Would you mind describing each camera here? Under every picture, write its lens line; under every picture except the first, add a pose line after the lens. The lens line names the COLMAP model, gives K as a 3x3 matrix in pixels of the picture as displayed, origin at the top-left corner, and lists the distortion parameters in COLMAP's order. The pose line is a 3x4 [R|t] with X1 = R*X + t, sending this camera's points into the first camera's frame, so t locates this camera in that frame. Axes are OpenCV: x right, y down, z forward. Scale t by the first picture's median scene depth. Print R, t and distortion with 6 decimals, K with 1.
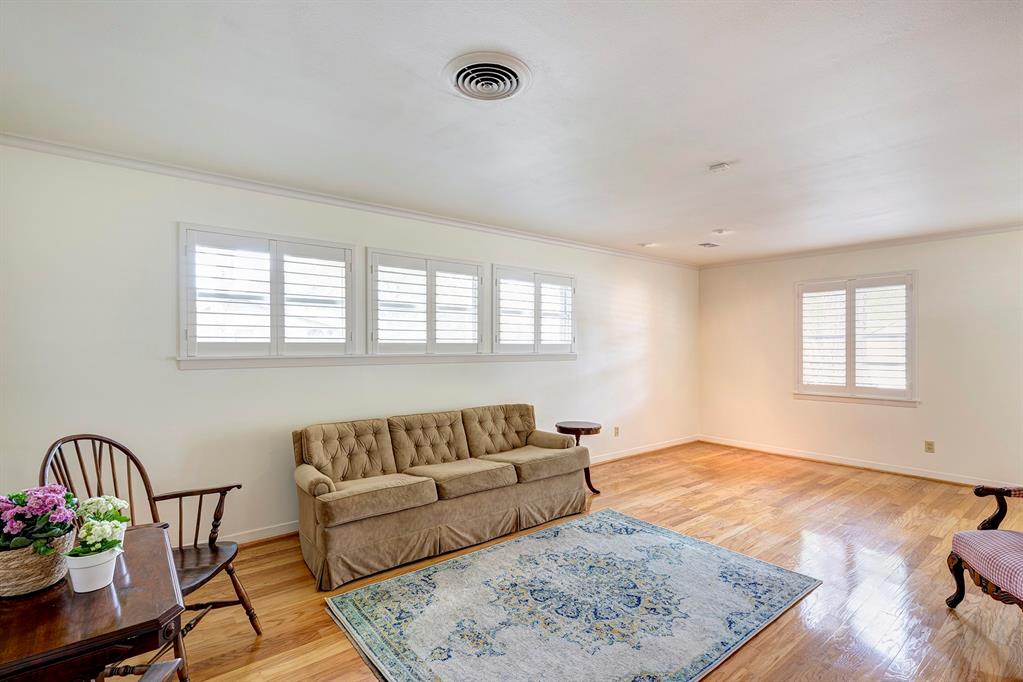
lens RADIAL K [[481.3, 0, 511.7], [0, 481.3, 343.4], [0, 0, 1]] dist [-0.003948, 0.000338]
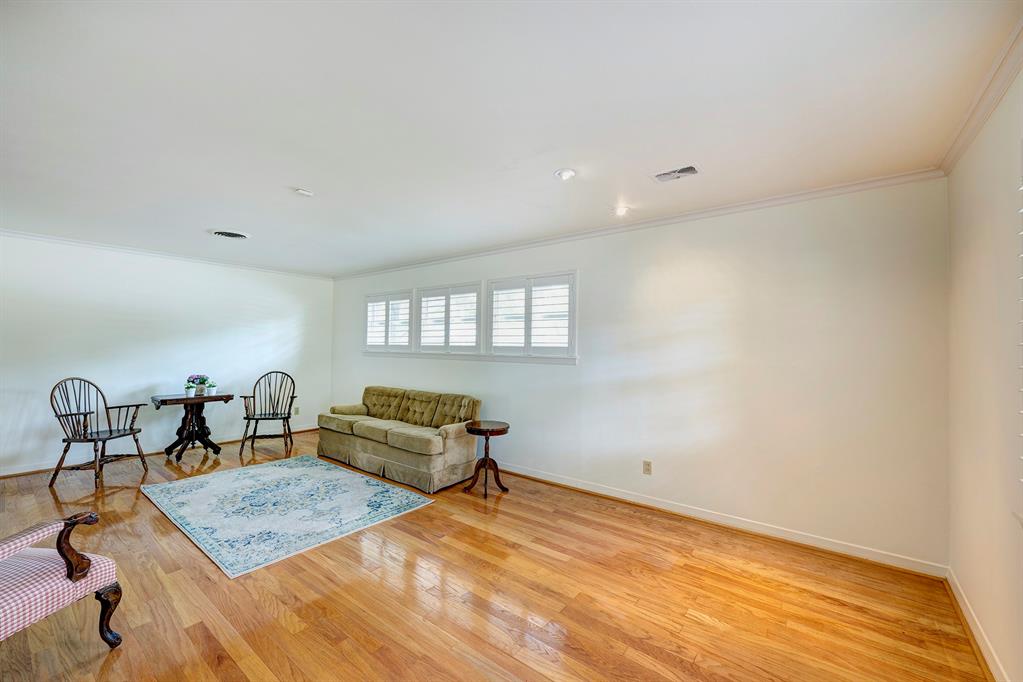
lens RADIAL K [[416.3, 0, 512.1], [0, 416.3, 342.6], [0, 0, 1]] dist [0.002271, 0.000091]
pose [[0.225712, -0.009104, -0.974152, 0.967724], [-0.007536, 0.999910, -0.011091, 0.002954], [0.974165, 0.009844, 0.225623, 0.810178]]
